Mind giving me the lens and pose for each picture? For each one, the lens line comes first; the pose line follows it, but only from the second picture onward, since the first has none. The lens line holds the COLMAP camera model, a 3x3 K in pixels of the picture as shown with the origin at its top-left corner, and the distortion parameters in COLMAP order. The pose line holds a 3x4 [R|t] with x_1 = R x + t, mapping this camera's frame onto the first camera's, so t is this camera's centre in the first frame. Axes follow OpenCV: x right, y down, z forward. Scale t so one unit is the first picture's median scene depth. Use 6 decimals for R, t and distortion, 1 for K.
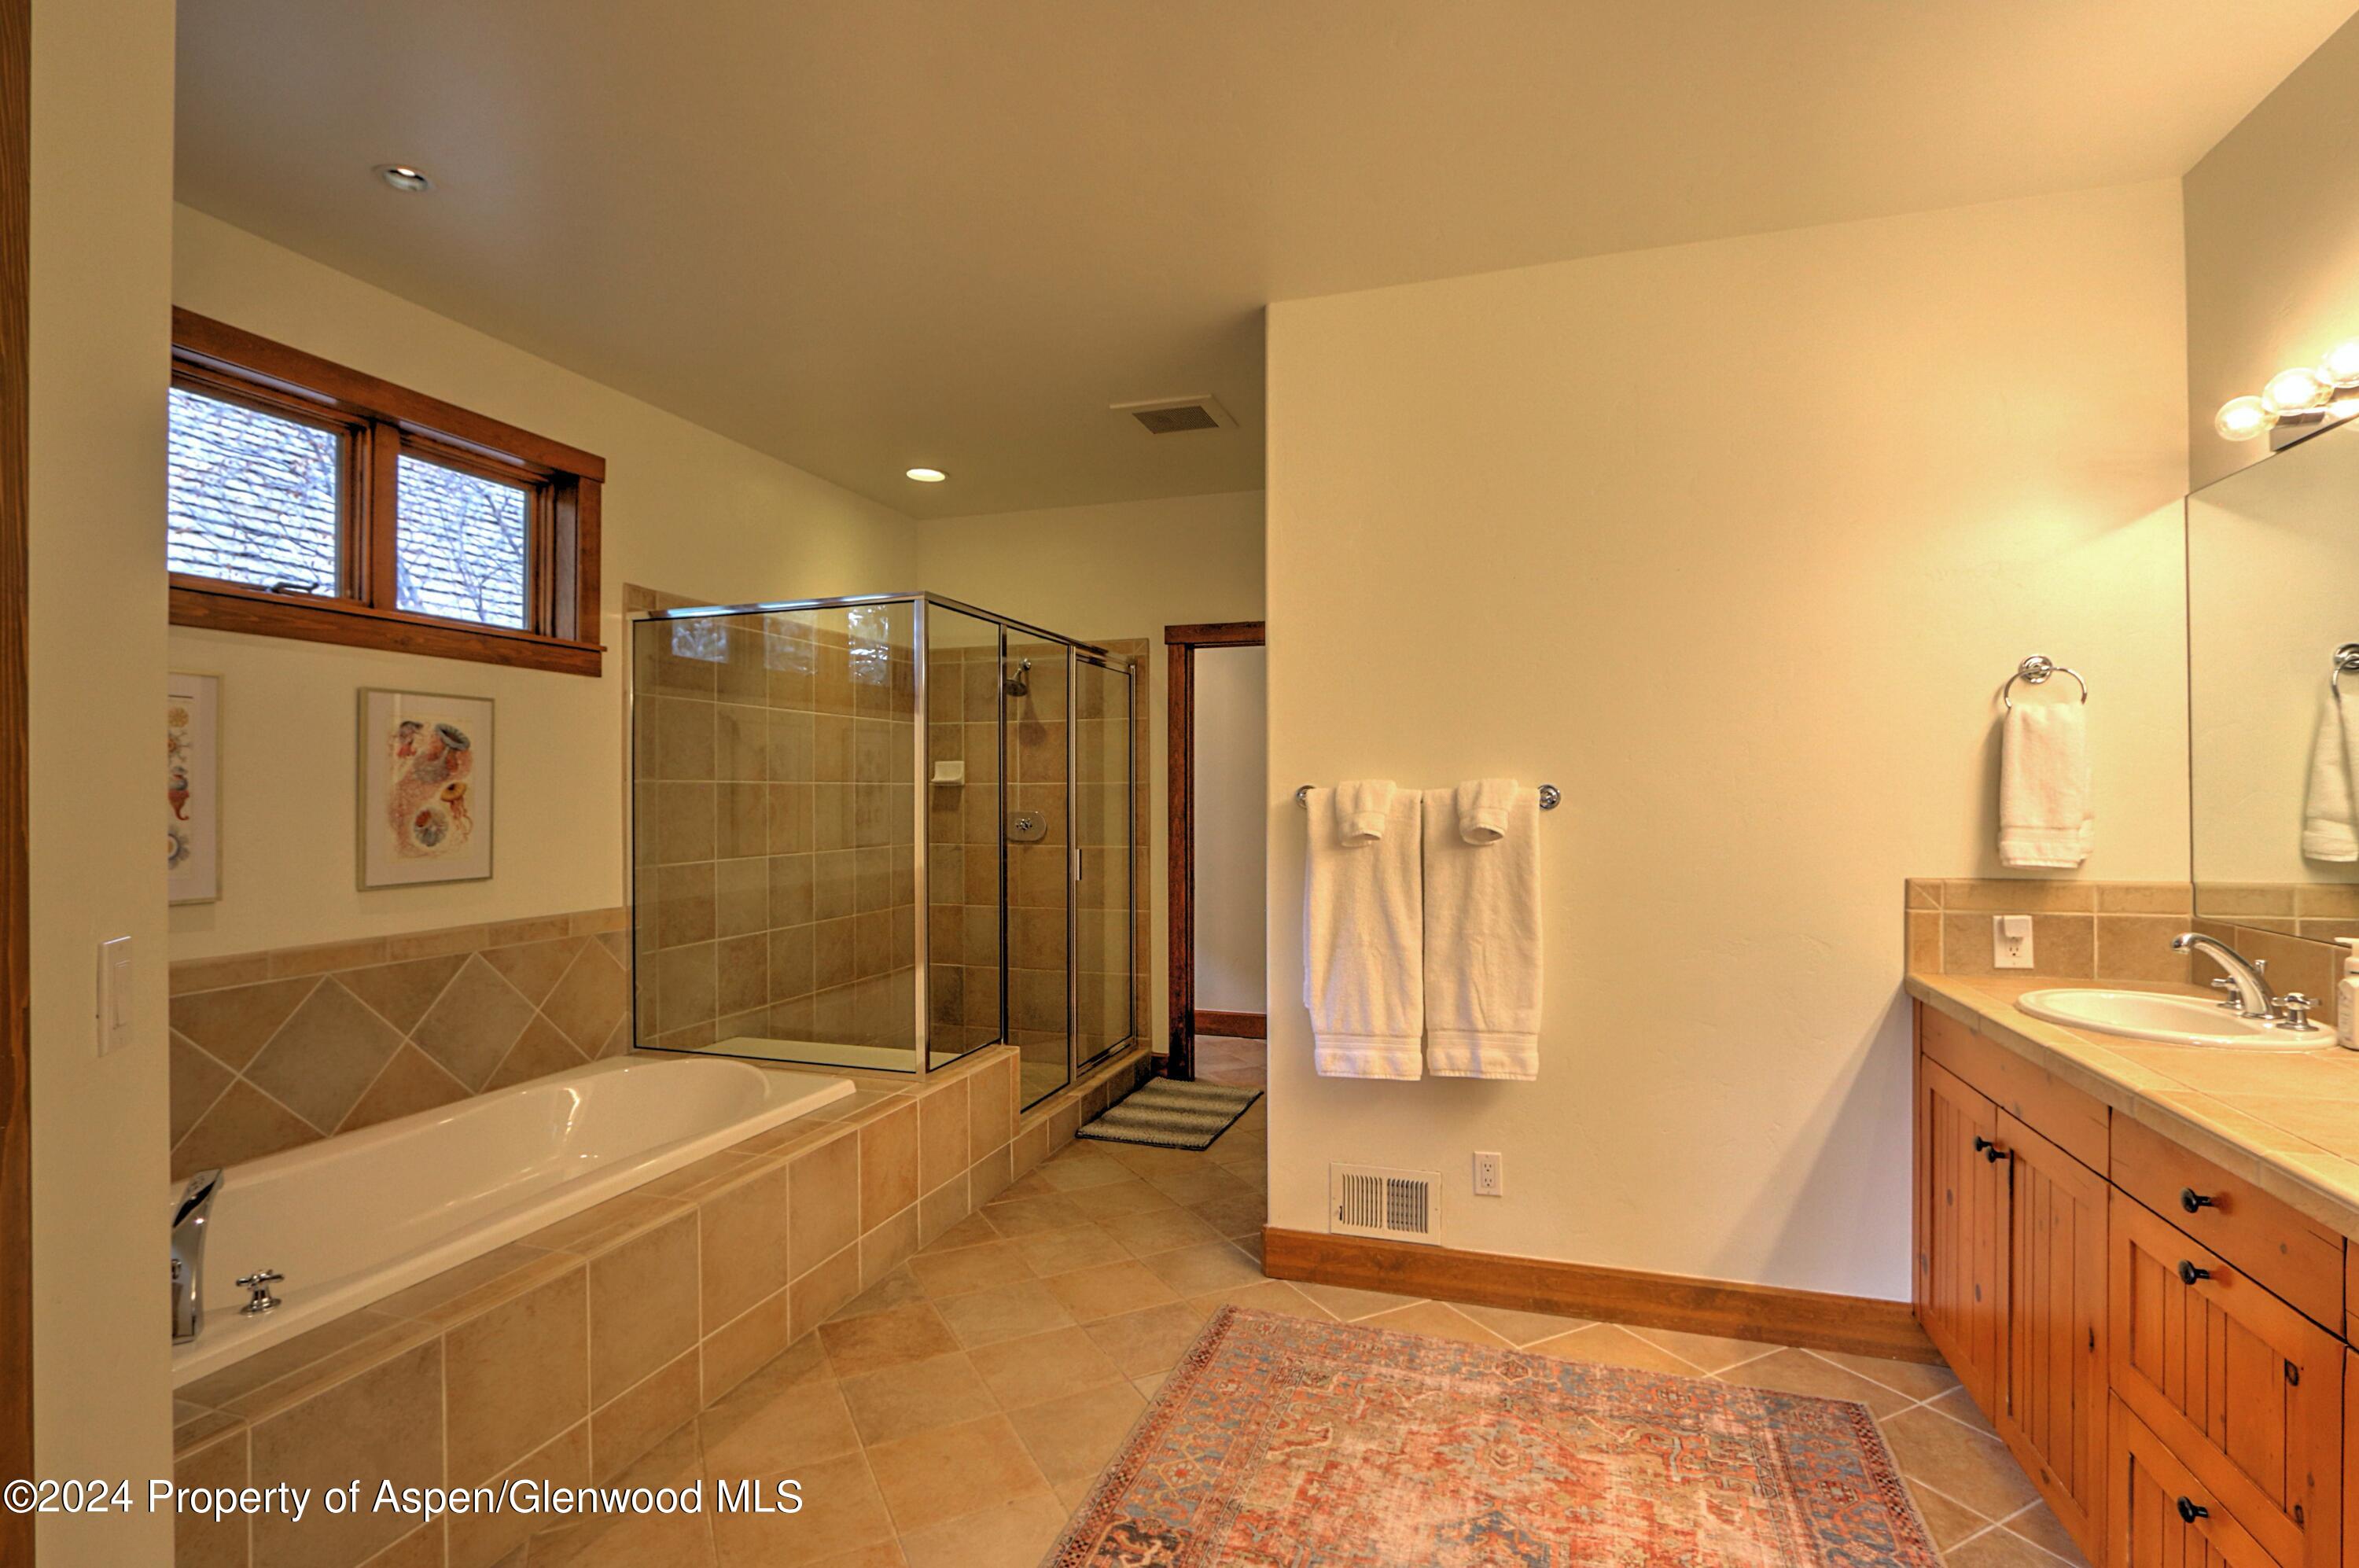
lens RADIAL K [[1083.6, 0, 1176.4], [0, 1083.6, 789.7], [0, 0, 1]] dist [-0.021314, 0.008432]
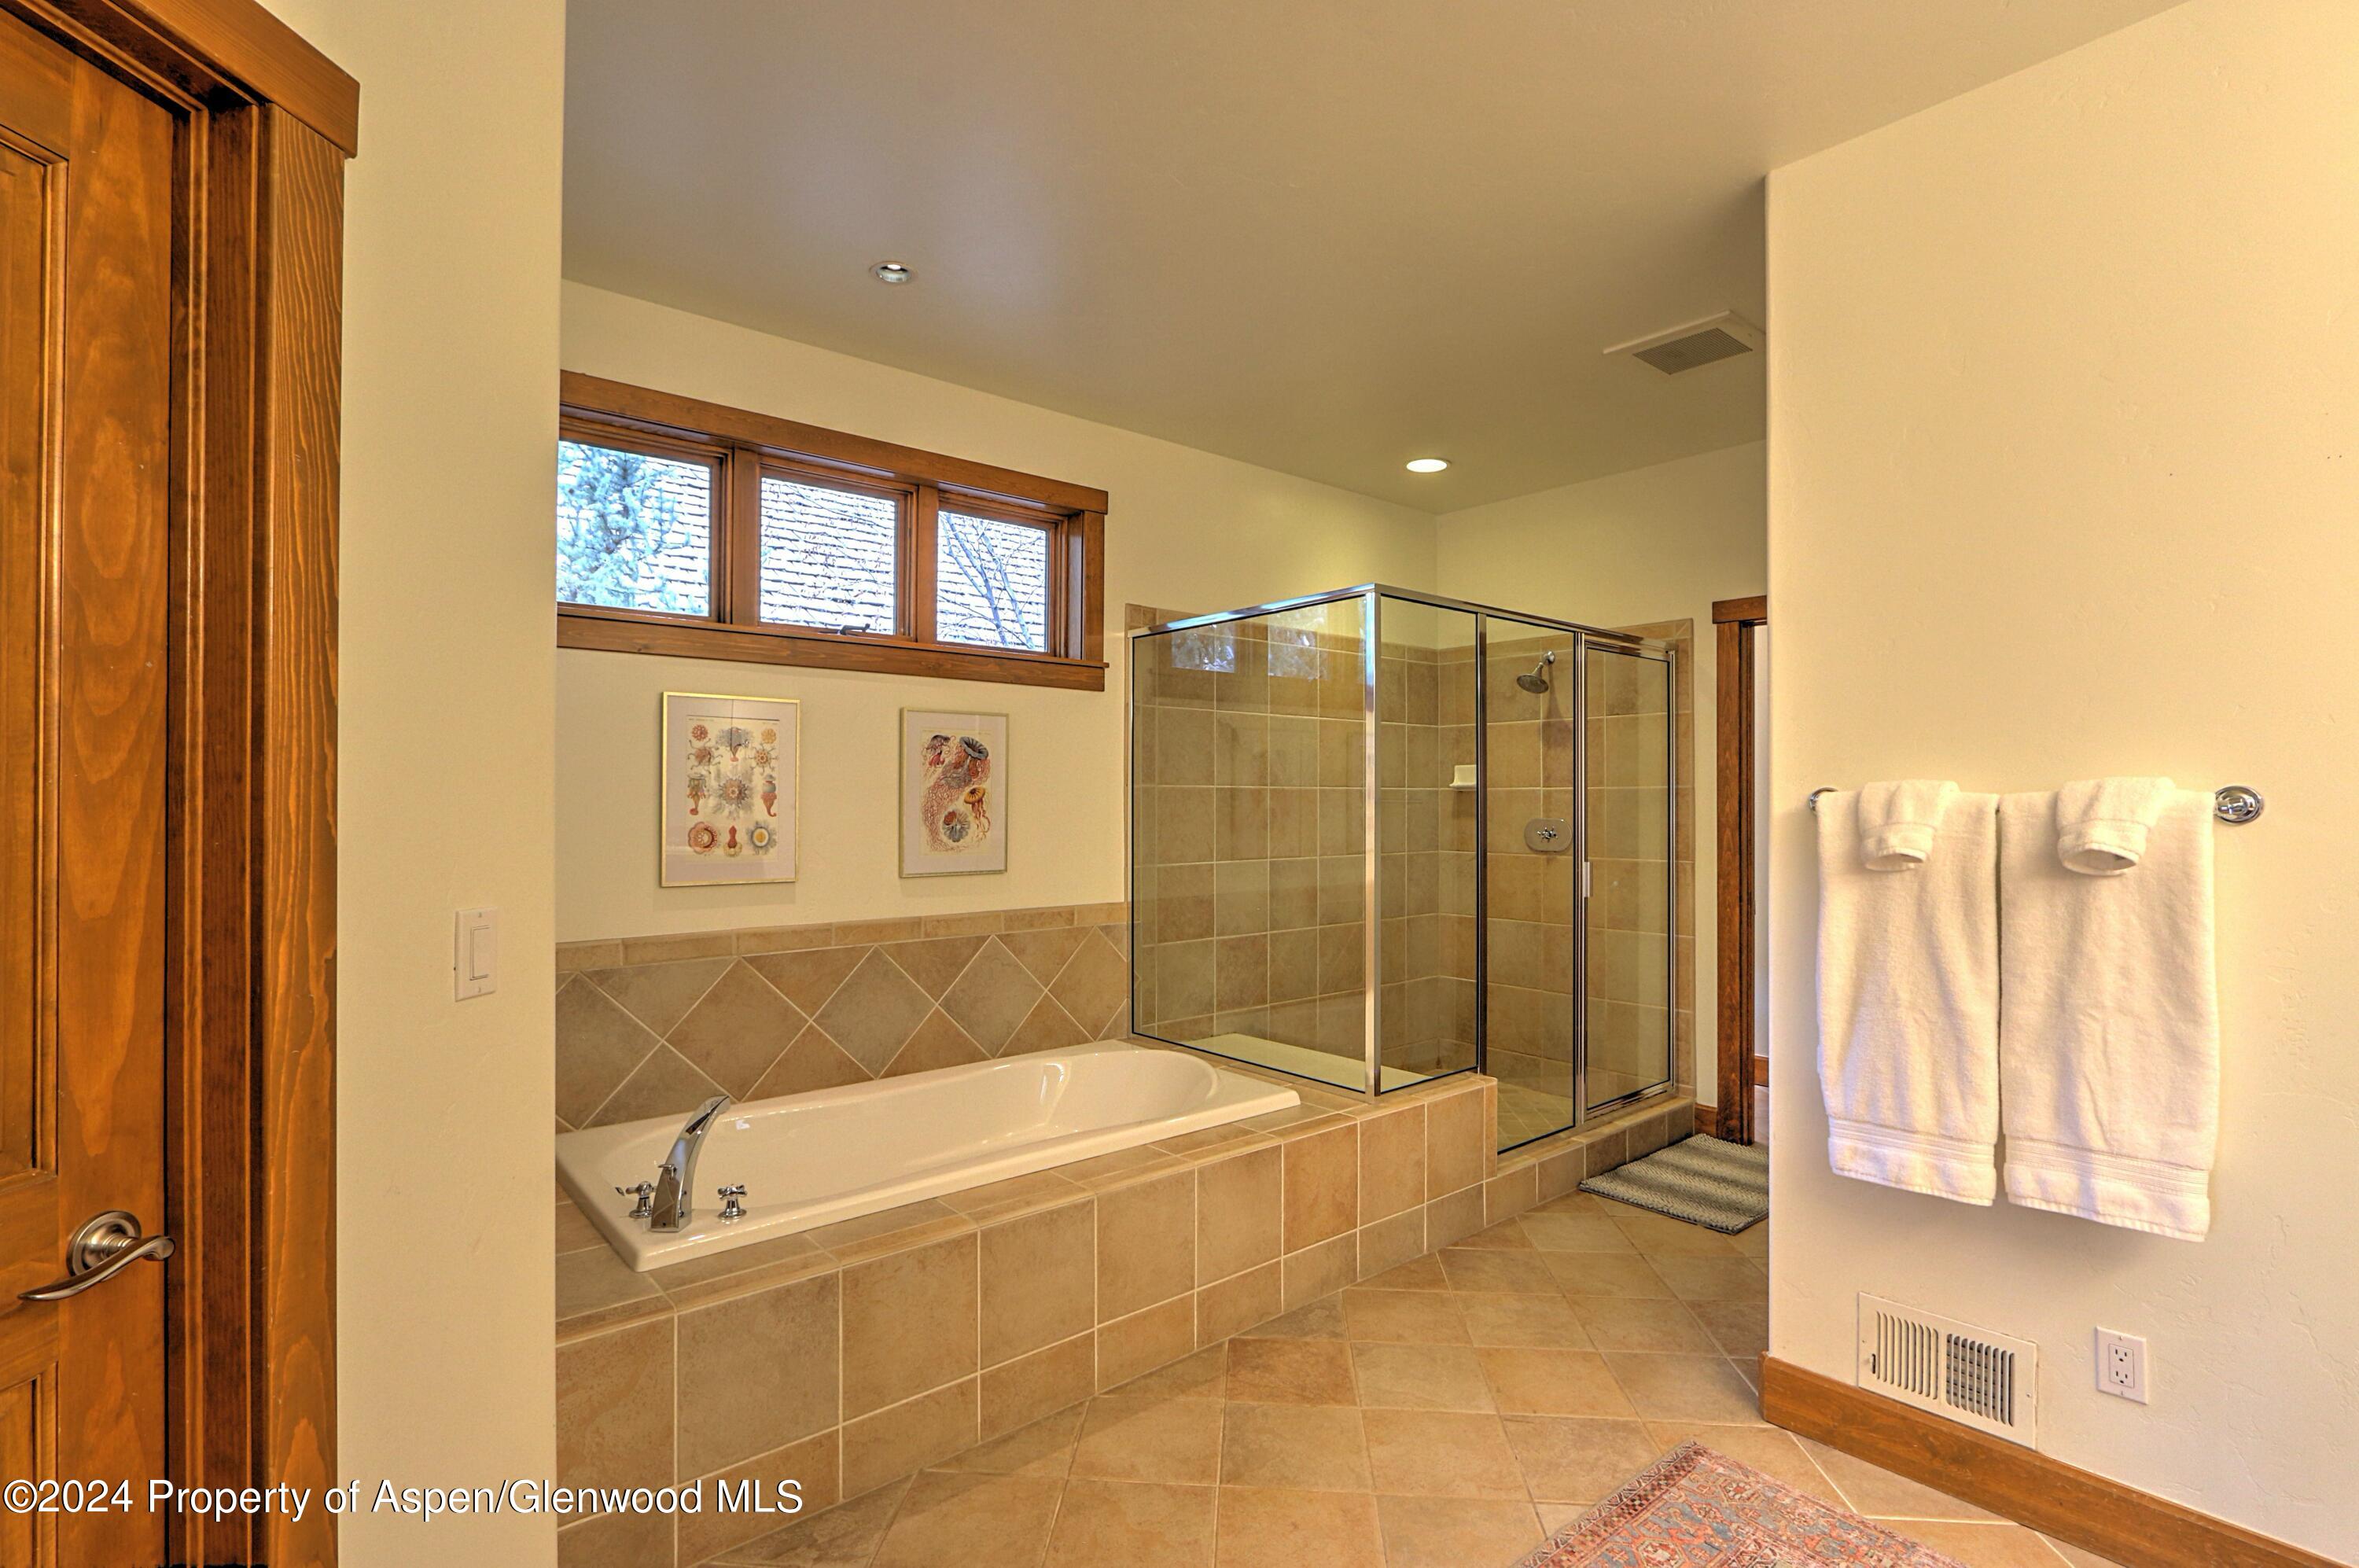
lens RADIAL K [[1083.6, 0, 1176.4], [0, 1083.6, 789.7], [0, 0, 1]] dist [-0.021314, 0.008432]
pose [[0.855718, -0.001319, -0.517441, 0.119710], [-0.001932, 0.999982, -0.005743, 0.002407], [0.517439, 0.005914, 0.855699, 0.114212]]
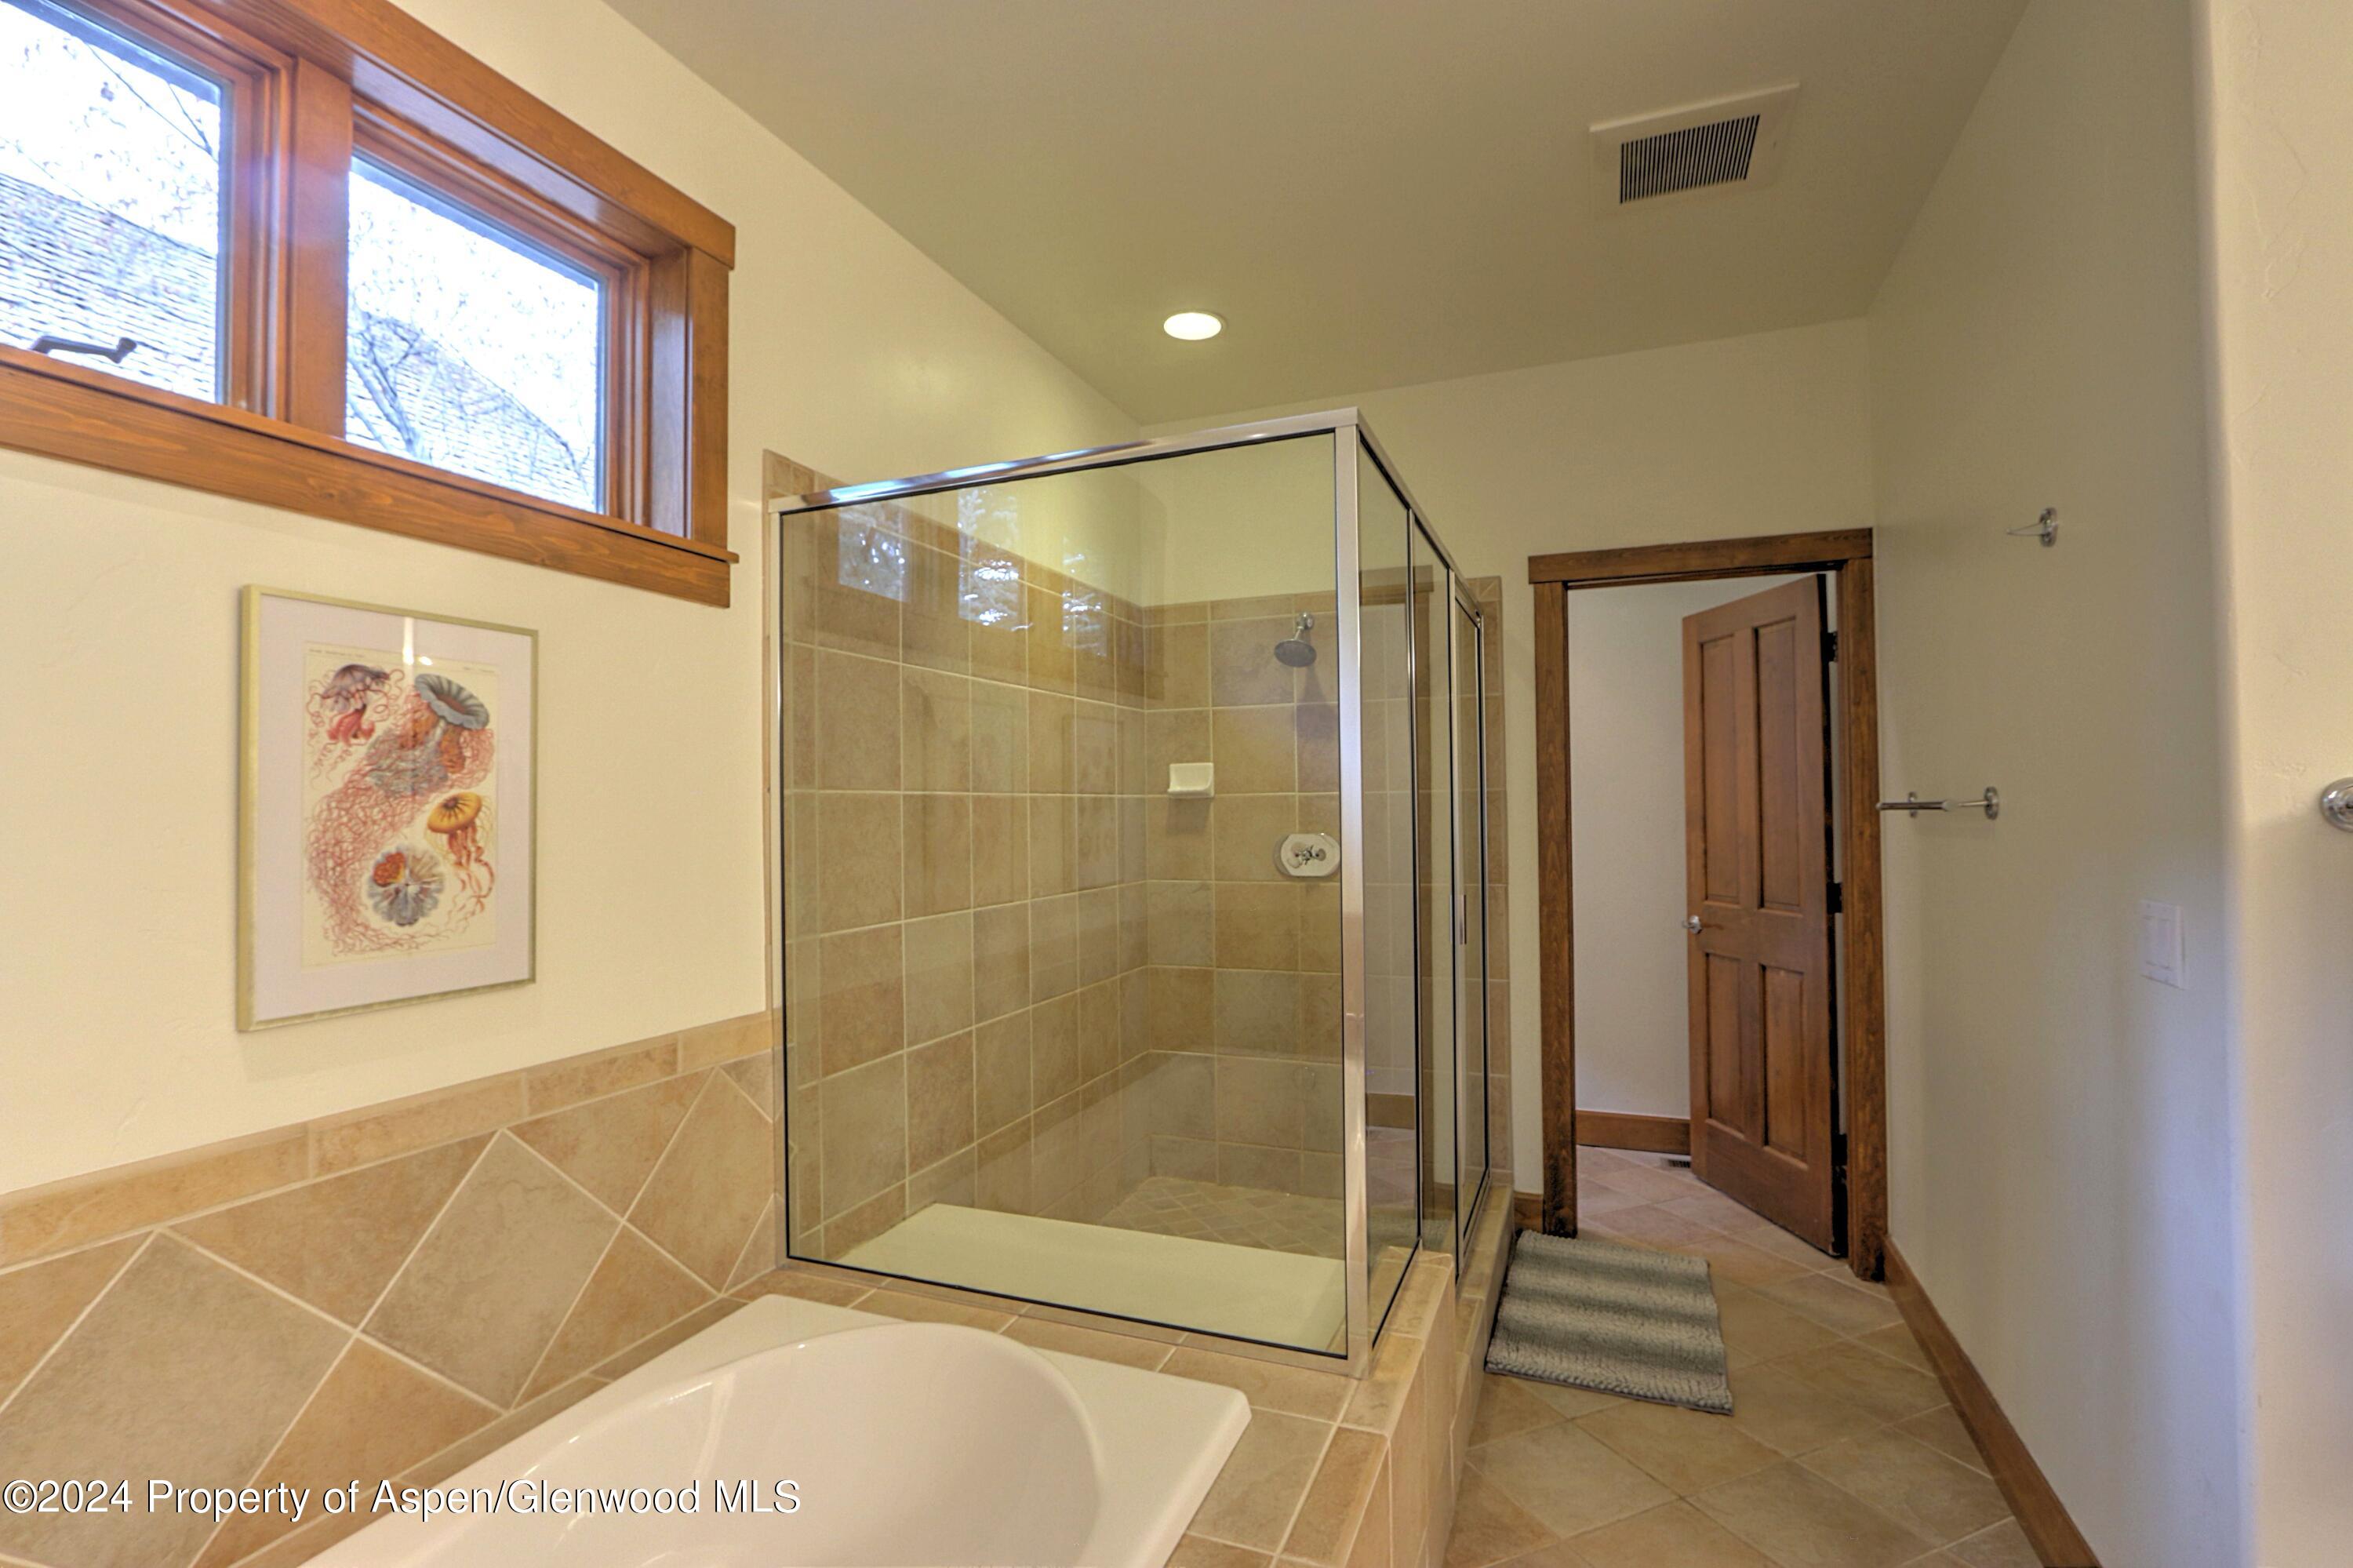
lens RADIAL K [[1136.2, 0, 1193.8], [0, 1136.2, 791.2], [0, 0, 1]] dist [-0.027348, 0.006894]
pose [[0.997154, -0.011953, -0.074432, -0.298042], [0.011035, 0.999858, -0.012731, 0.002515], [0.074574, 0.011873, 0.997145, 0.515068]]
